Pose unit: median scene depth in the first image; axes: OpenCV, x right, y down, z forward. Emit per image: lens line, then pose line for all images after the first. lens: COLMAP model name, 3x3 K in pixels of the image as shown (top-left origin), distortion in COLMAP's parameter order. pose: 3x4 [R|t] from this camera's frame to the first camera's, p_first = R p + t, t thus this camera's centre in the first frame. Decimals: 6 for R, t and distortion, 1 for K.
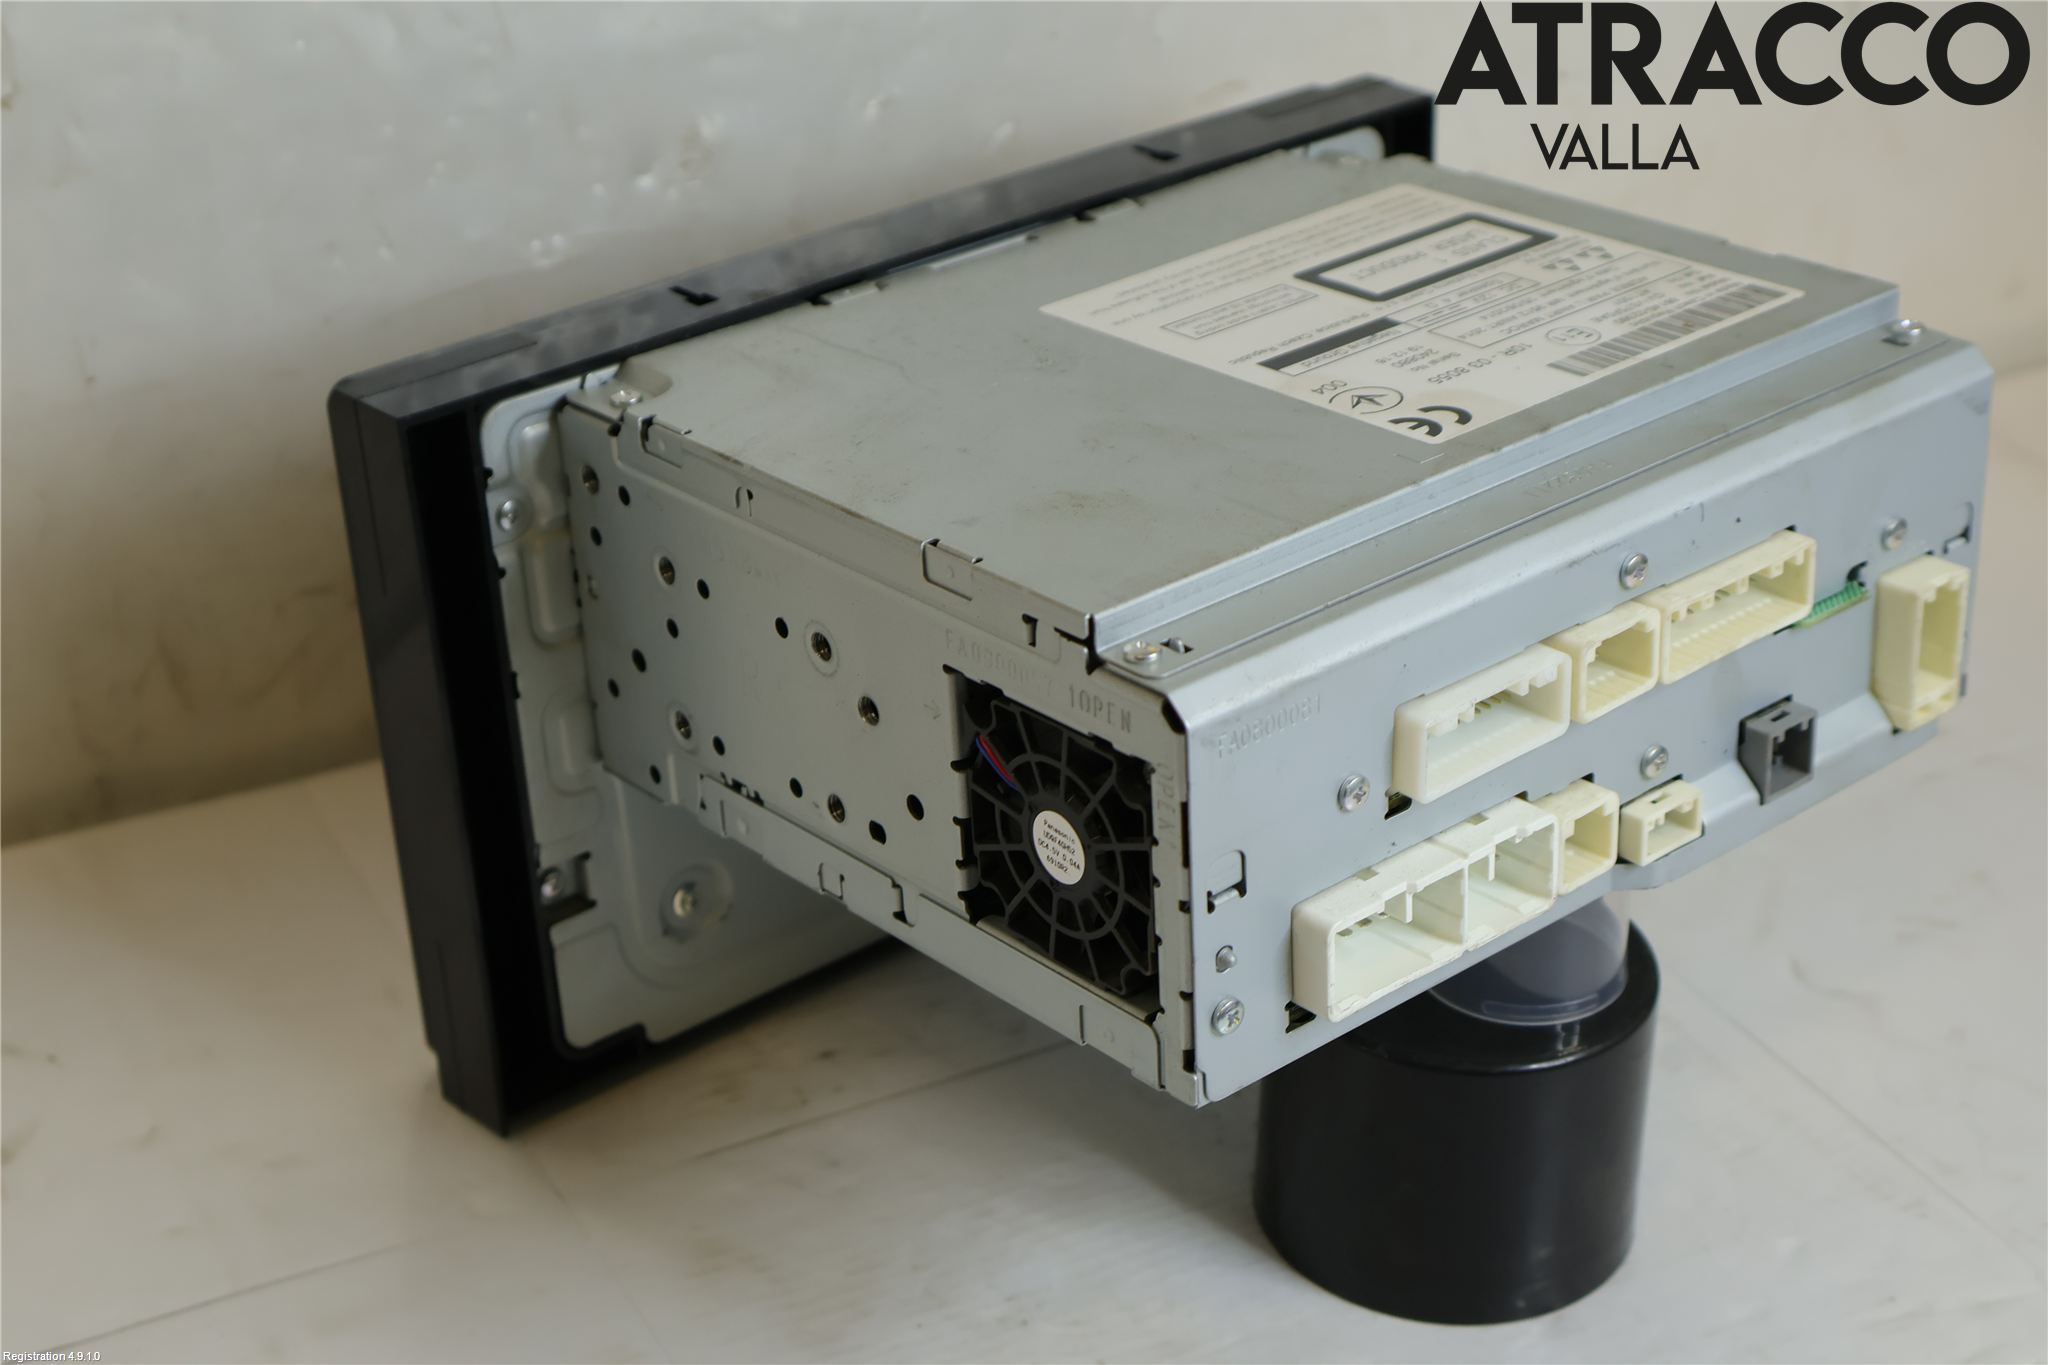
lens RADIAL K [[3176.6, 0, 1024.0], [0, 3176.6, 682.5], [0, 0, 1]] dist [0.016798, 0.025278]
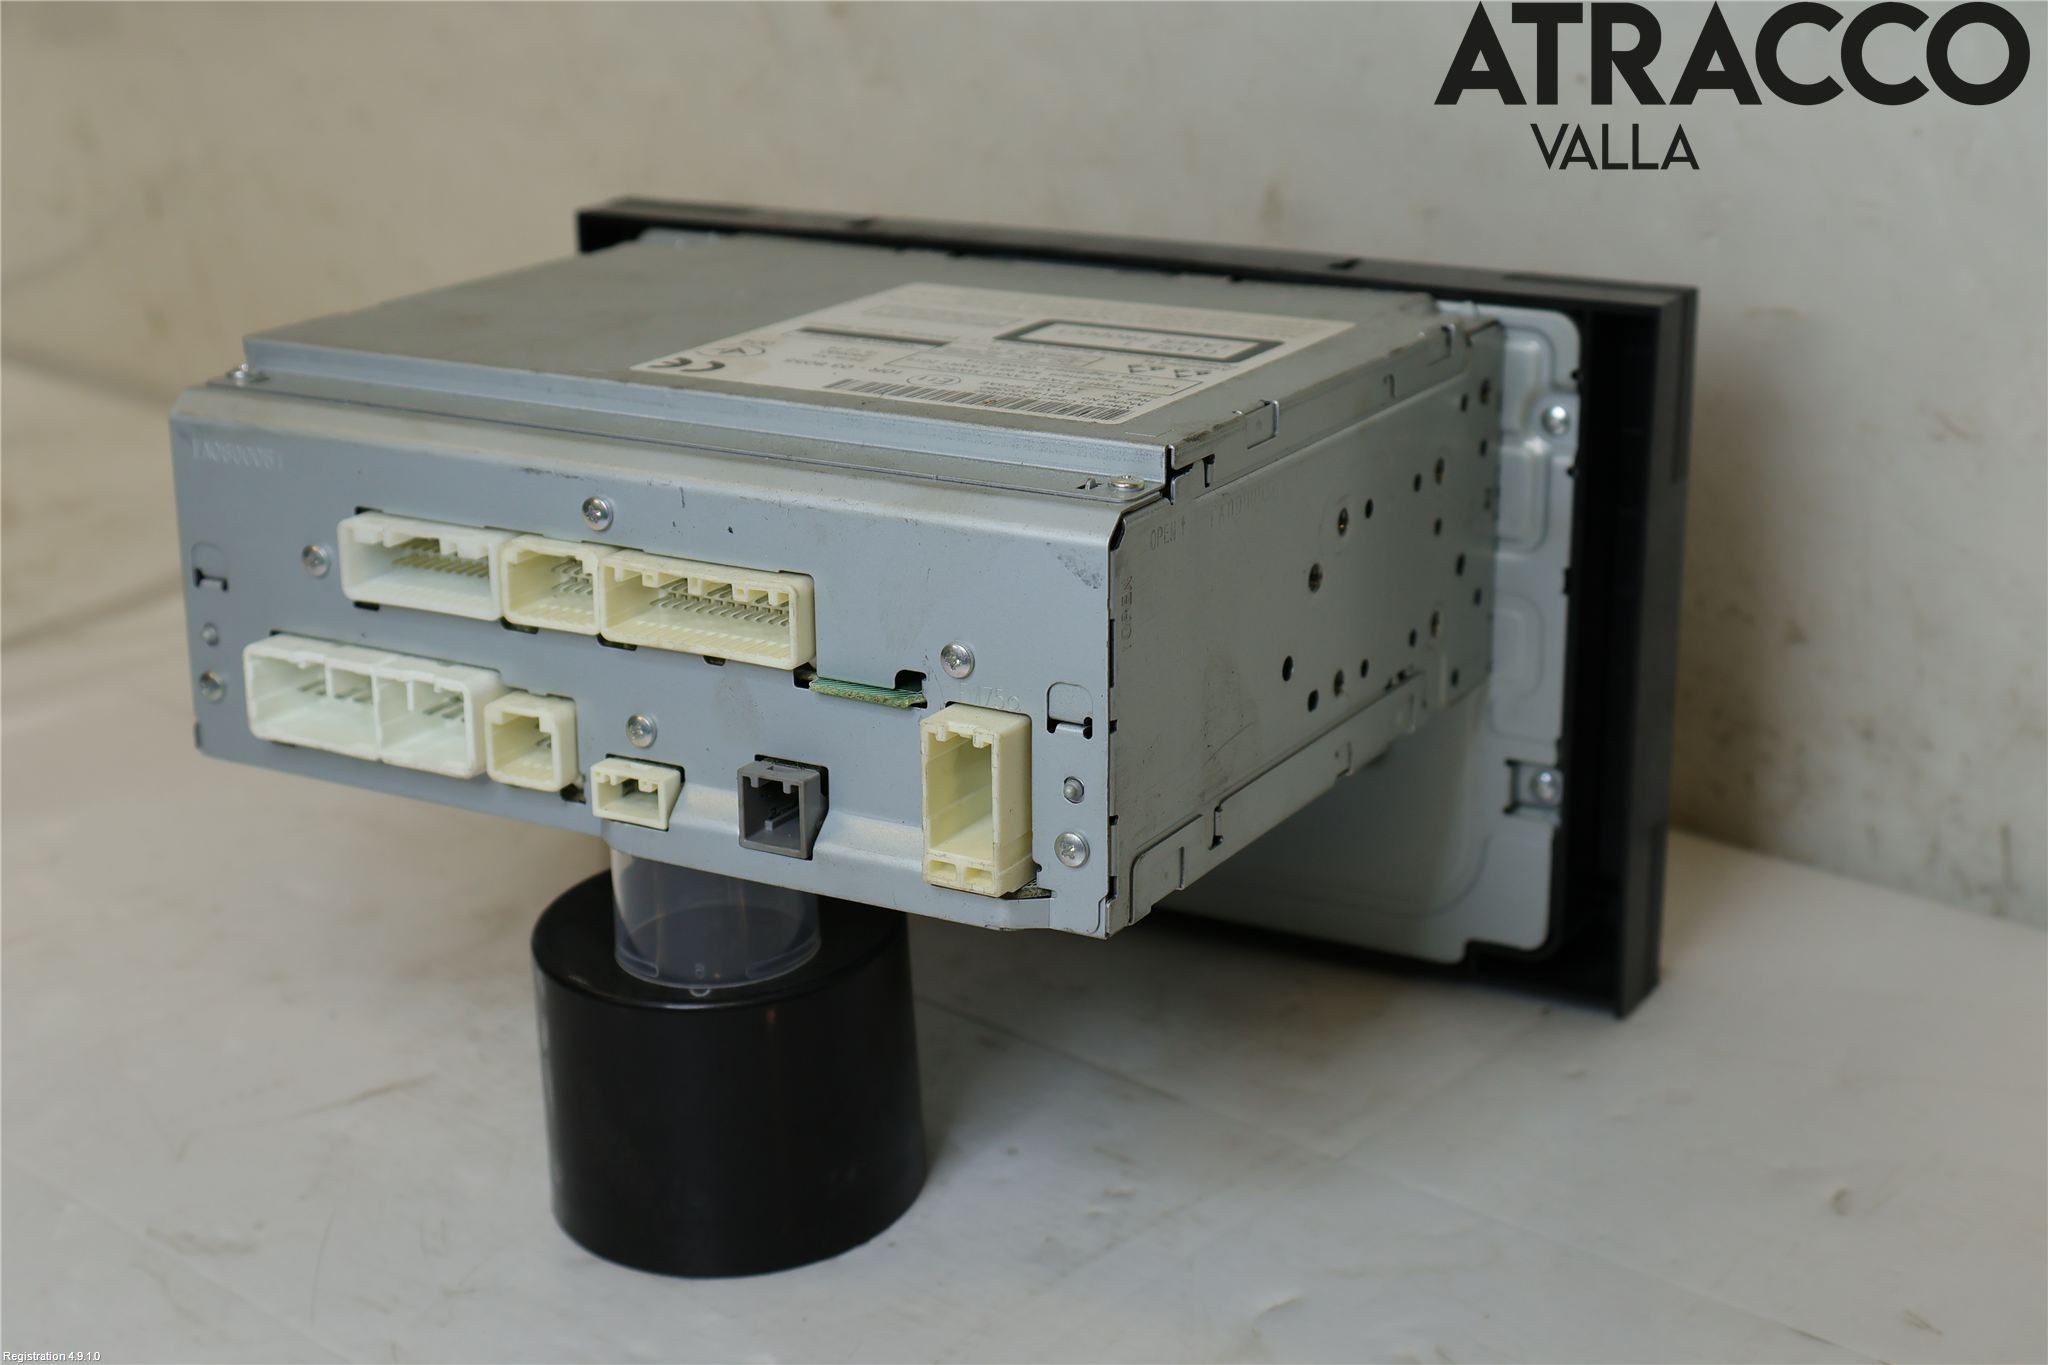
lens RADIAL K [[3130.9, 0, 1024.0], [0, 3130.9, 682.5], [0, 0, 1]] dist [0.045164, 0.066059]
pose [[0.347942, 0.317389, -0.882157, 1.043152], [-0.422637, 0.893016, 0.154599, -0.182369], [0.836848, 0.319041, 0.444858, 0.600937]]
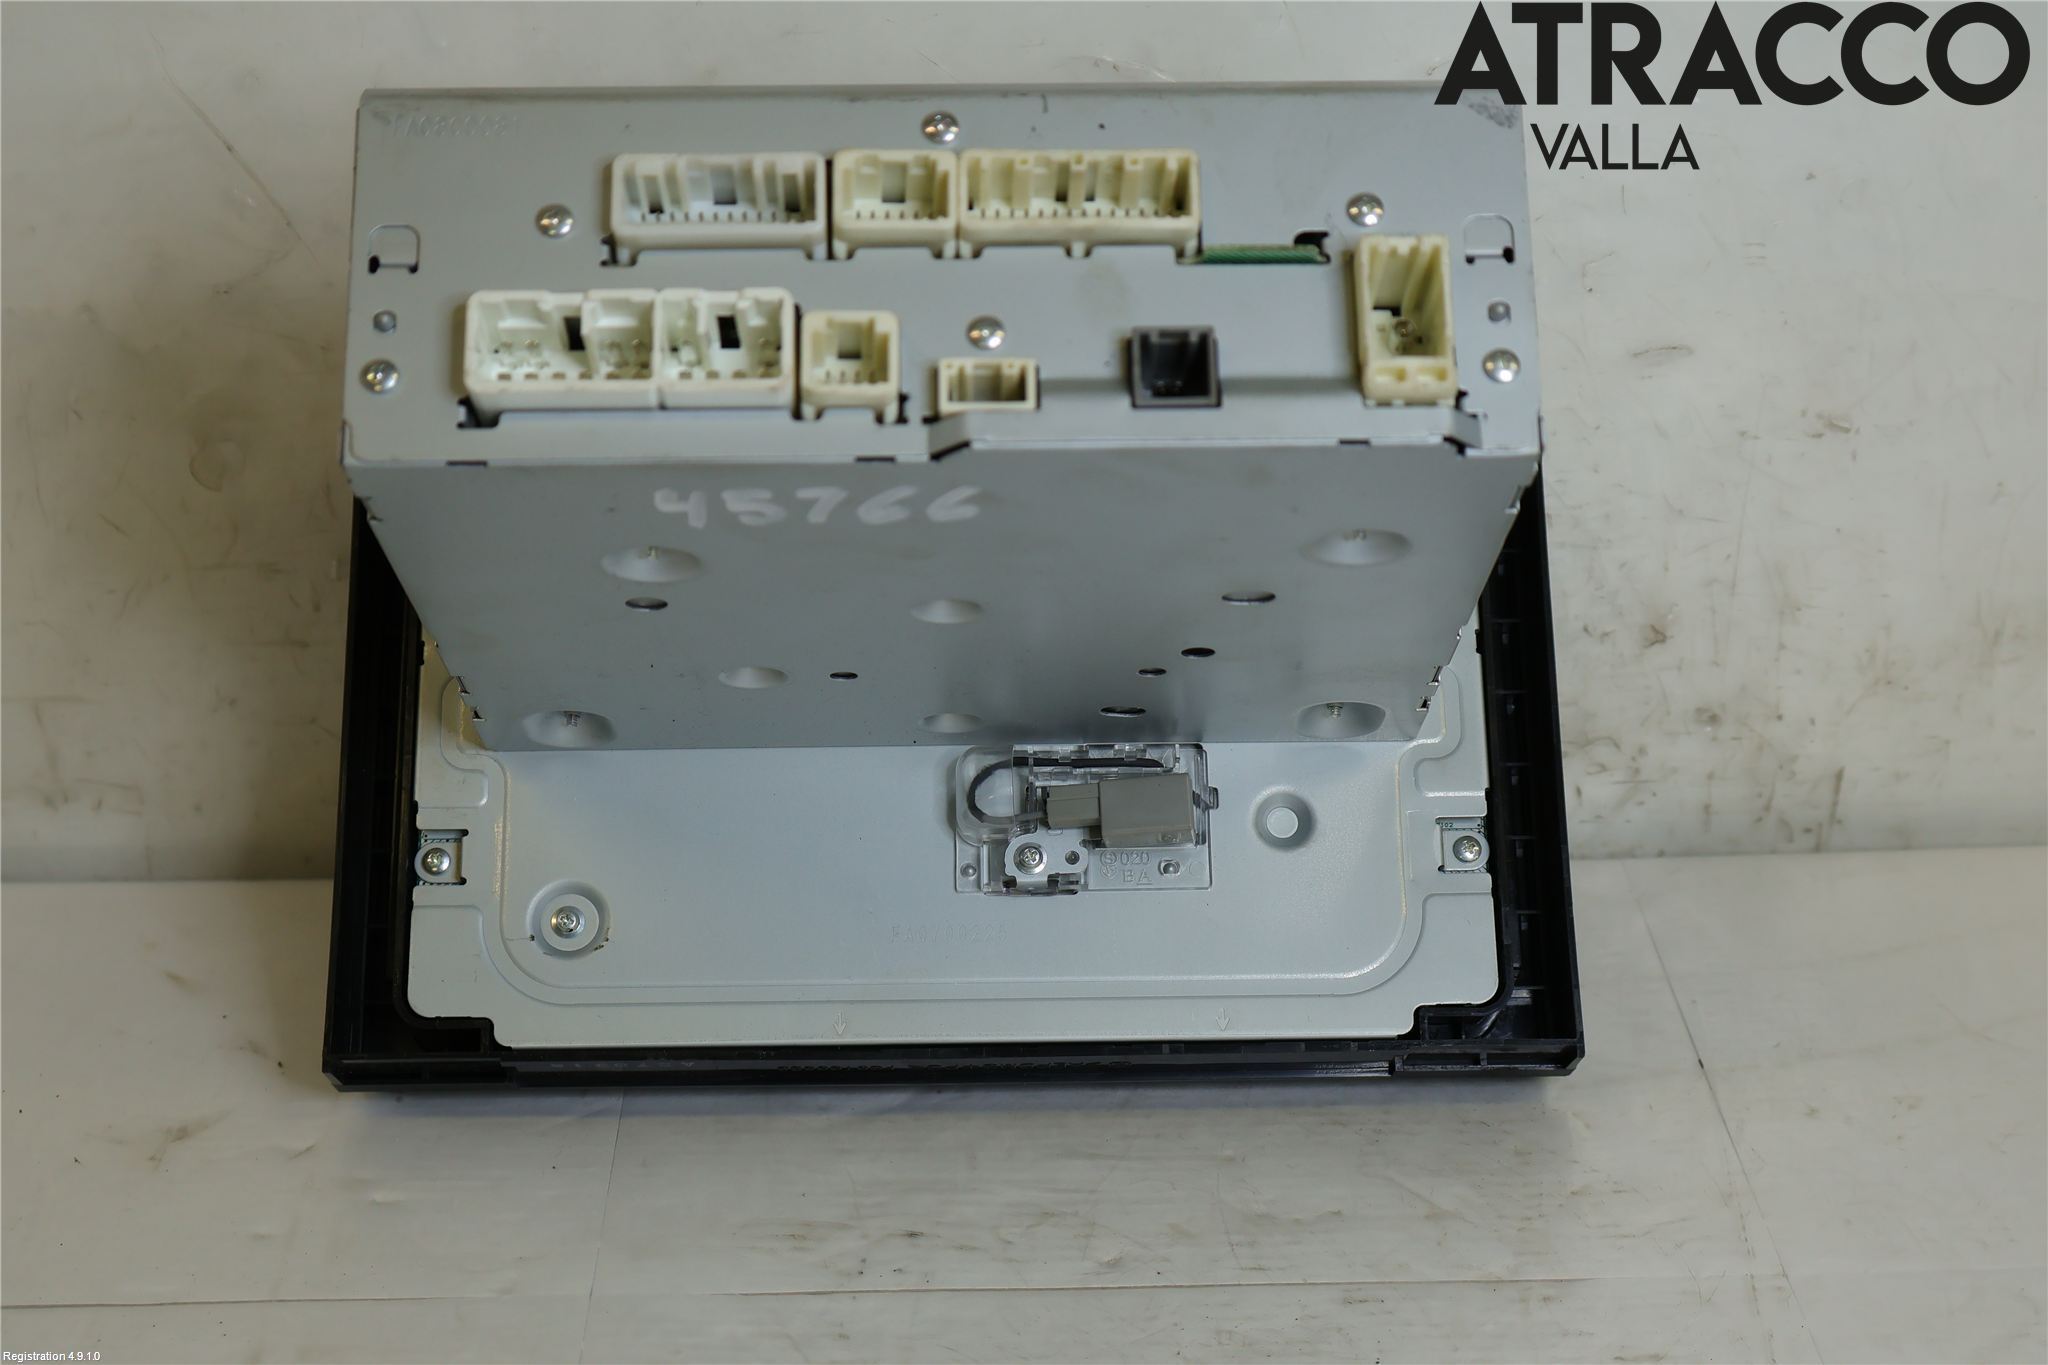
lens RADIAL K [[3130.9, 0, 1024.0], [0, 3130.9, 682.5], [0, 0, 1]] dist [0.045164, 0.066059]
pose [[0.772742, -0.154946, -0.615517, 0.726729], [-0.296369, 0.769460, -0.565771, 0.602872], [0.561280, 0.619615, 0.548673, 0.502309]]
